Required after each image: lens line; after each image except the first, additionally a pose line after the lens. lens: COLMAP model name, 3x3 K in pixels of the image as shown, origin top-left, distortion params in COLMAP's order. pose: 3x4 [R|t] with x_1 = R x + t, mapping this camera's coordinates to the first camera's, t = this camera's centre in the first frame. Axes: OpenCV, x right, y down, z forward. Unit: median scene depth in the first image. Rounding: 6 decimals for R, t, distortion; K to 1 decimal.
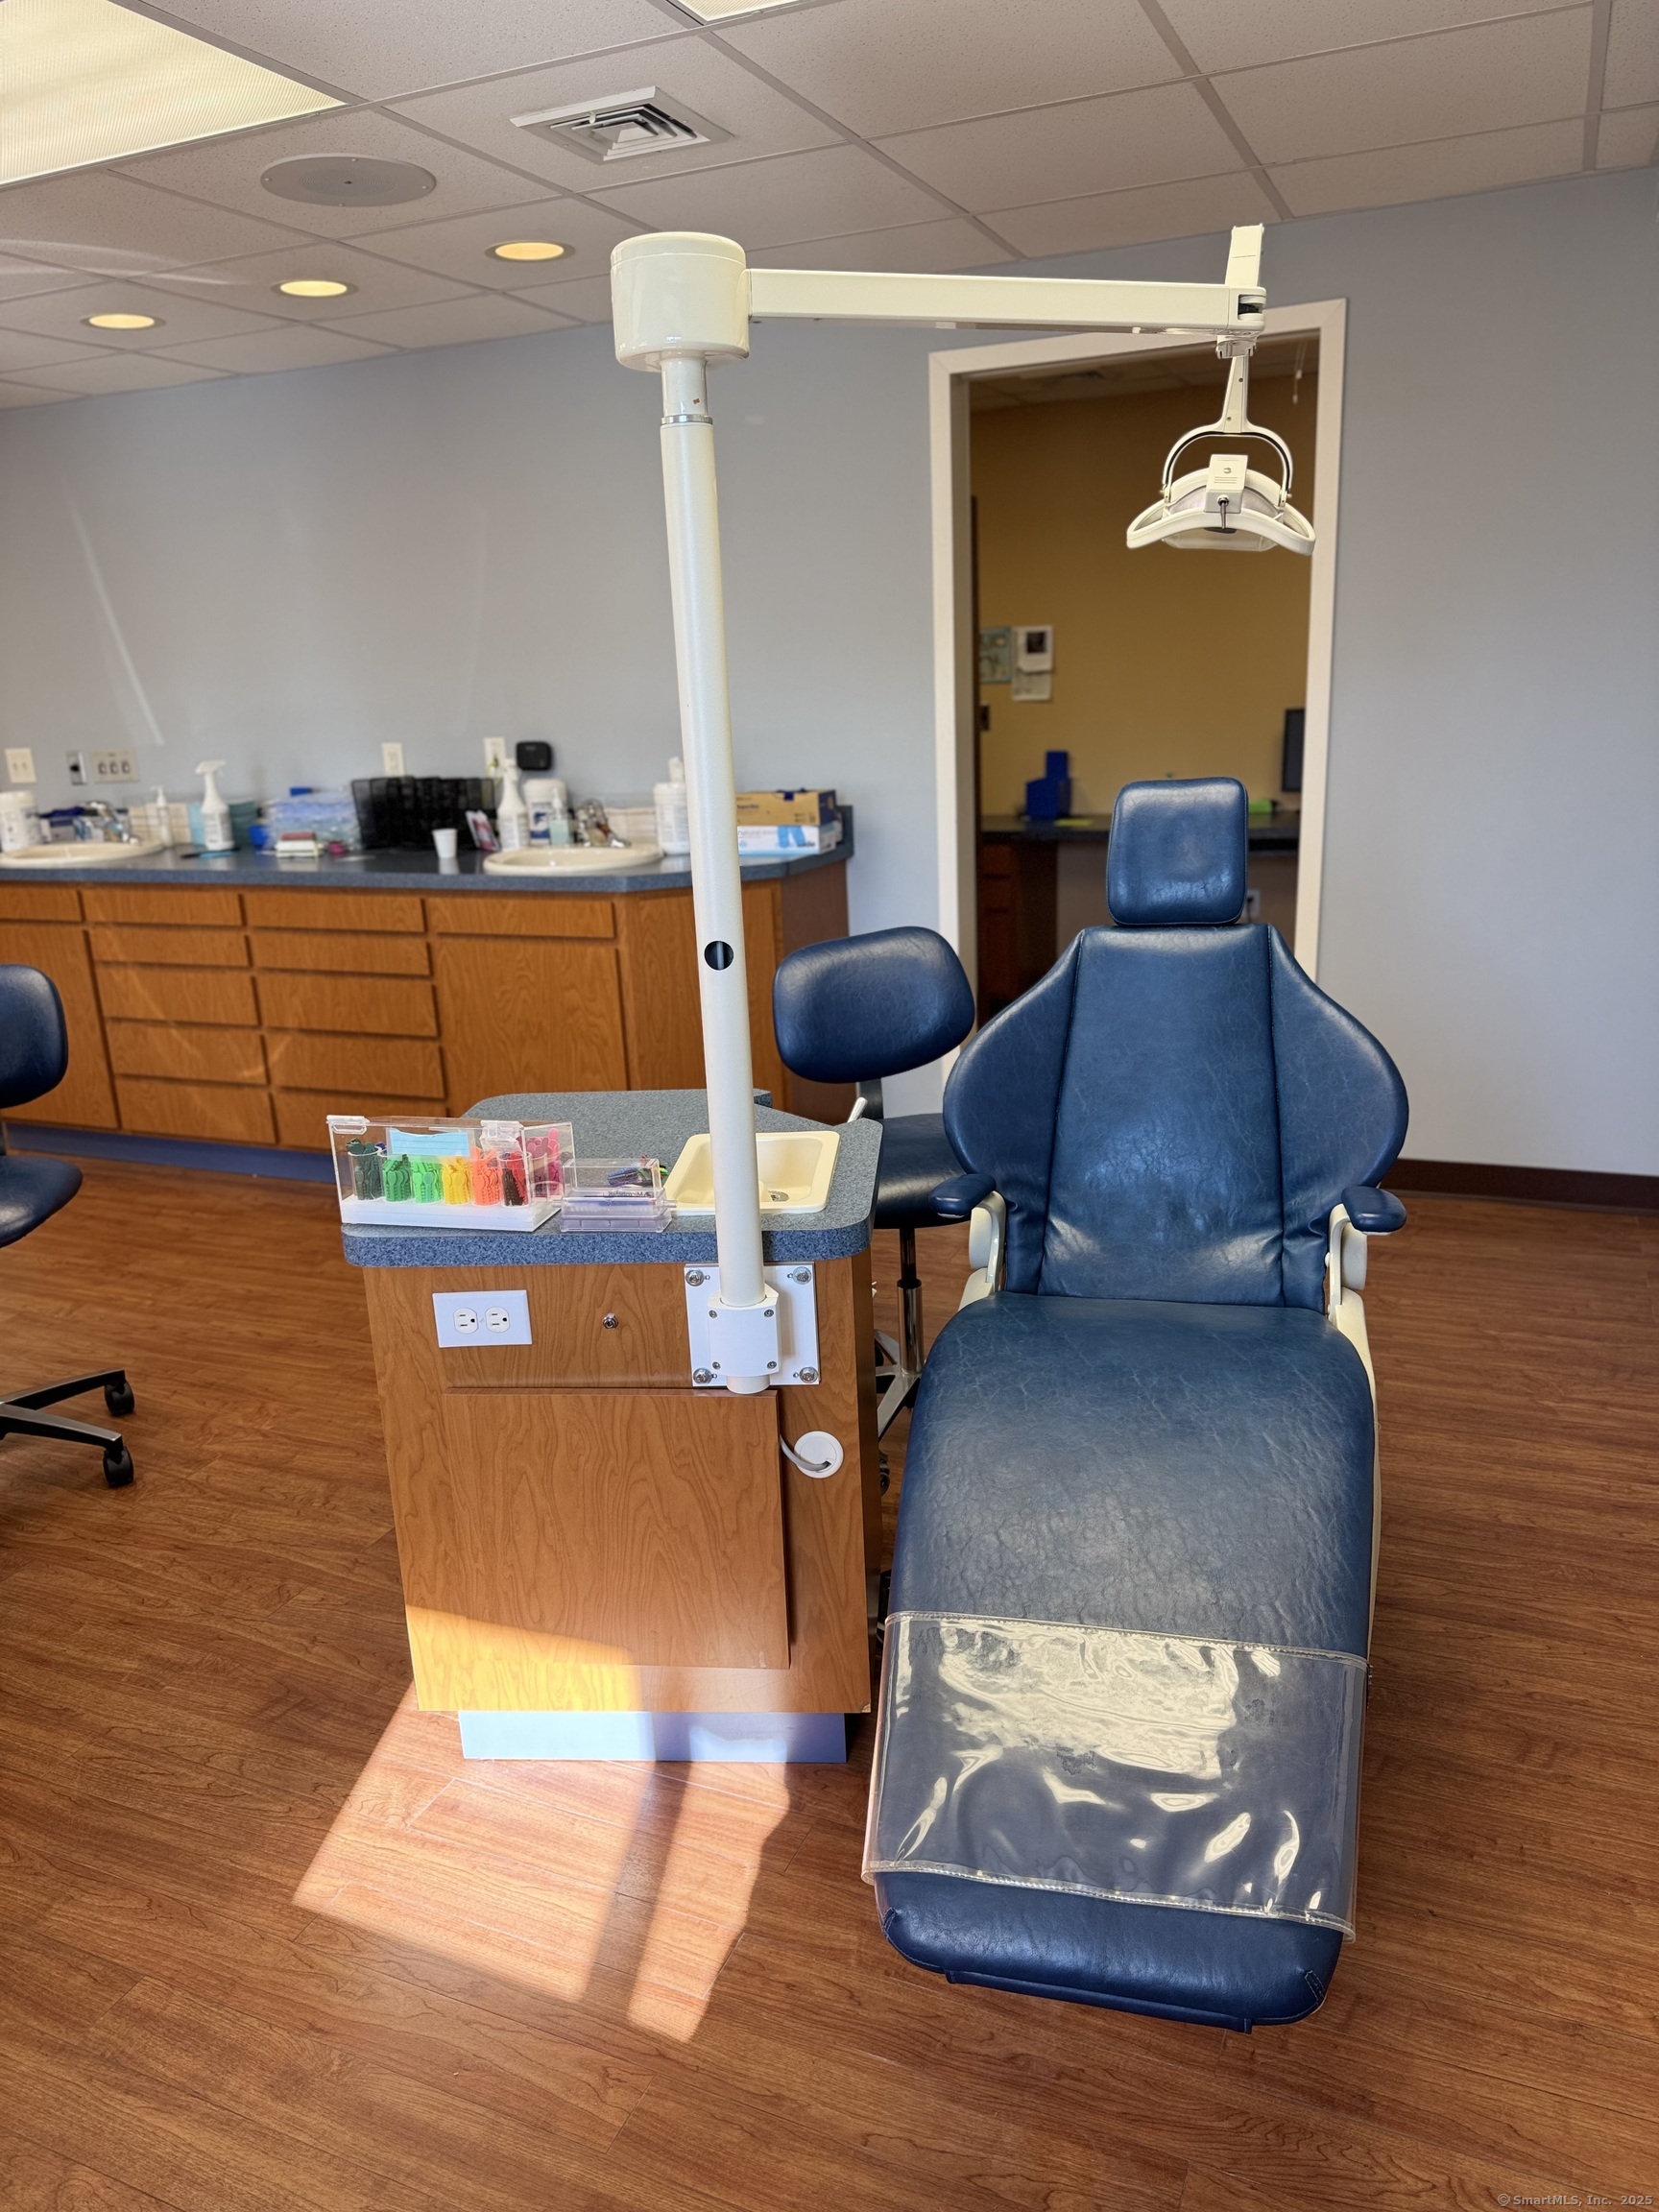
lens RADIAL K [[1558.2, 0, 830.6], [0, 1558.2, 1105.4], [0, 0, 1]] dist [0.035640, -0.035253]
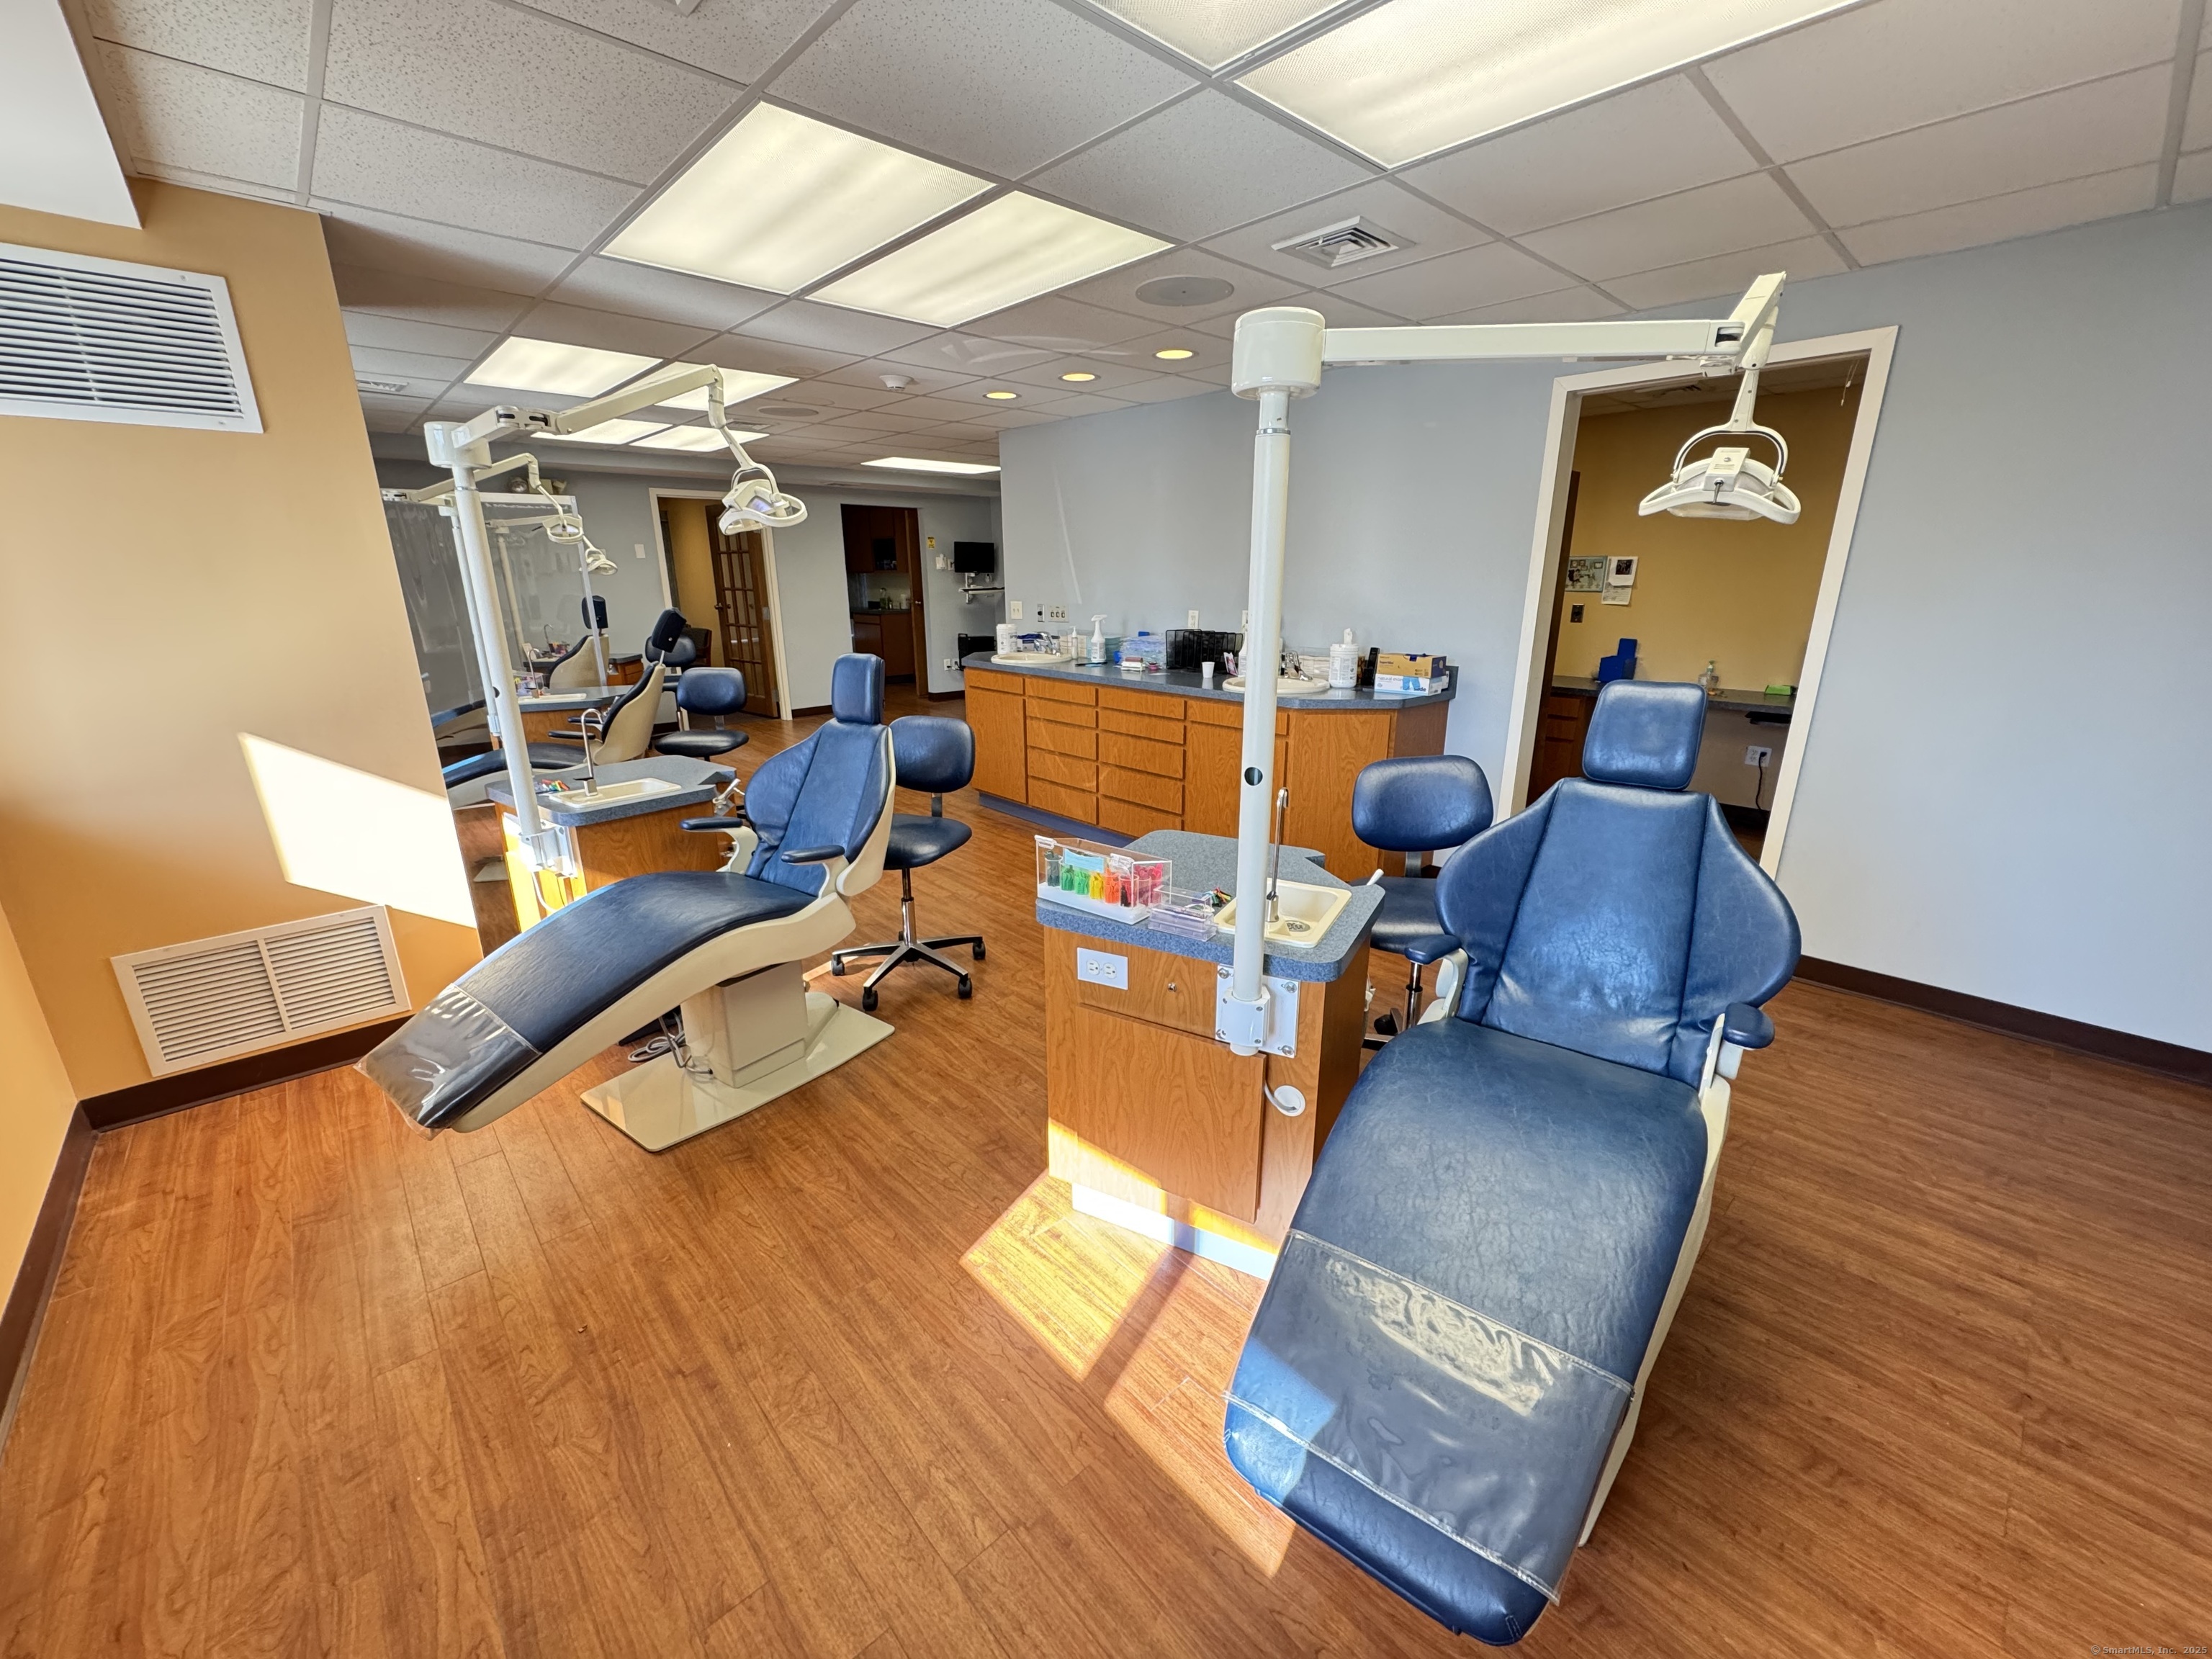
lens RADIAL K [[877.5, 0, 1108.2], [0, 877.5, 828.8], [0, 0, 1]] dist [-0.002079, 0.001069]
pose [[0.915364, 0.153486, -0.372225, 0.089296], [-0.145846, 0.988104, 0.048782, -0.047312], [0.375285, 0.009635, 0.926860, 0.098616]]
